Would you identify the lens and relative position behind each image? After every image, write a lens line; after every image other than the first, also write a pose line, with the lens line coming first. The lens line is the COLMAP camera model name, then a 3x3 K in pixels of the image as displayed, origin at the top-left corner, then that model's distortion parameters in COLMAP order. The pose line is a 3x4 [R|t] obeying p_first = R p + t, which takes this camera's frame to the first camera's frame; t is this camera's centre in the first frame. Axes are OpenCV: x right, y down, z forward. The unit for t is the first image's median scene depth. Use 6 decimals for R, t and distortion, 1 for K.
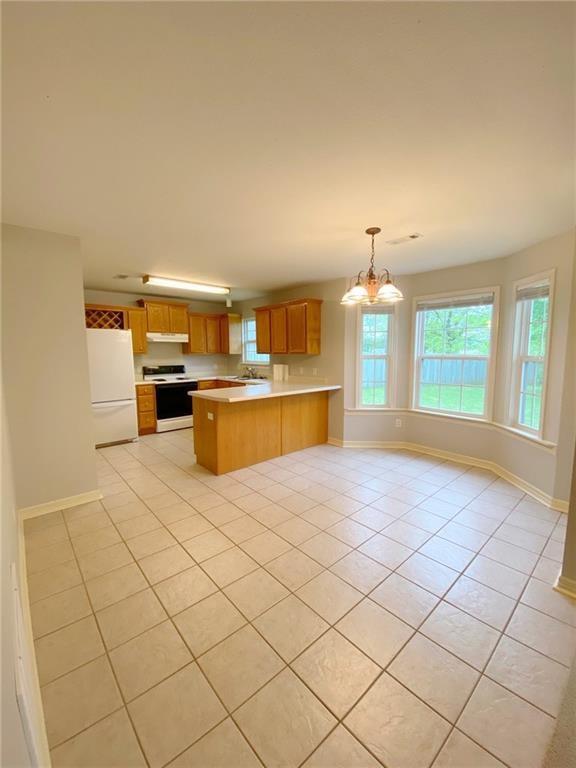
lens RADIAL K [[310.0, 0, 288.8], [0, 310.0, 387.9], [0, 0, 1]] dist [0.014091, -0.000419]
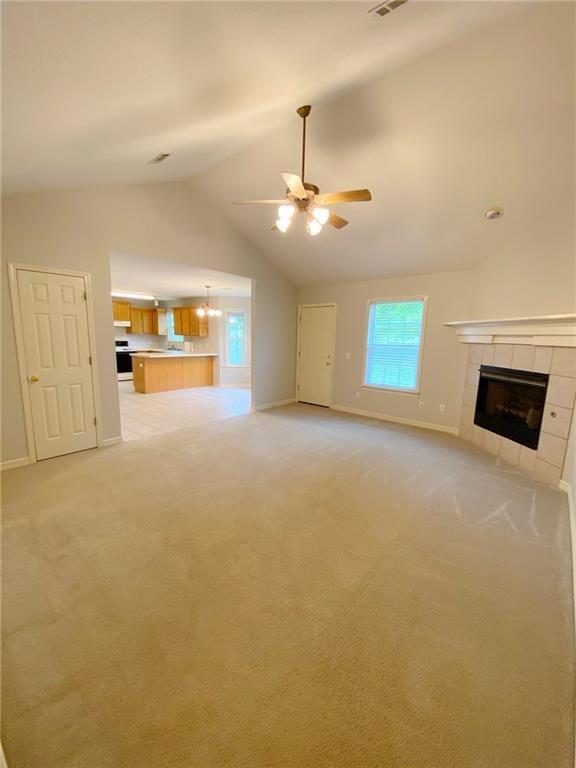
lens RADIAL K [[310.0, 0, 288.6], [0, 310.0, 385.9], [0, 0, 1]] dist [0.014091, -0.000419]
pose [[0.989421, 0.004908, 0.144993, 0.271930], [-0.011978, 0.998779, 0.047925, 0.077867], [-0.144580, -0.049154, 0.988271, -0.774619]]
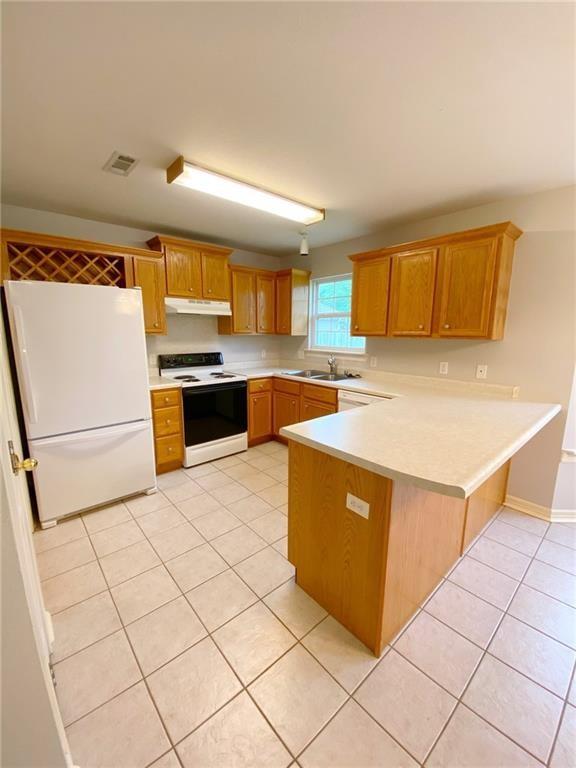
lens RADIAL K [[310.0, 0, 285.3], [0, 310.0, 387.2], [0, 0, 1]] dist [0.014091, -0.000419]
pose [[0.999889, 0.013466, -0.006386, -0.227607], [-0.012984, 0.997435, 0.070396, -0.054412], [0.007317, -0.070306, 0.997499, 0.412951]]
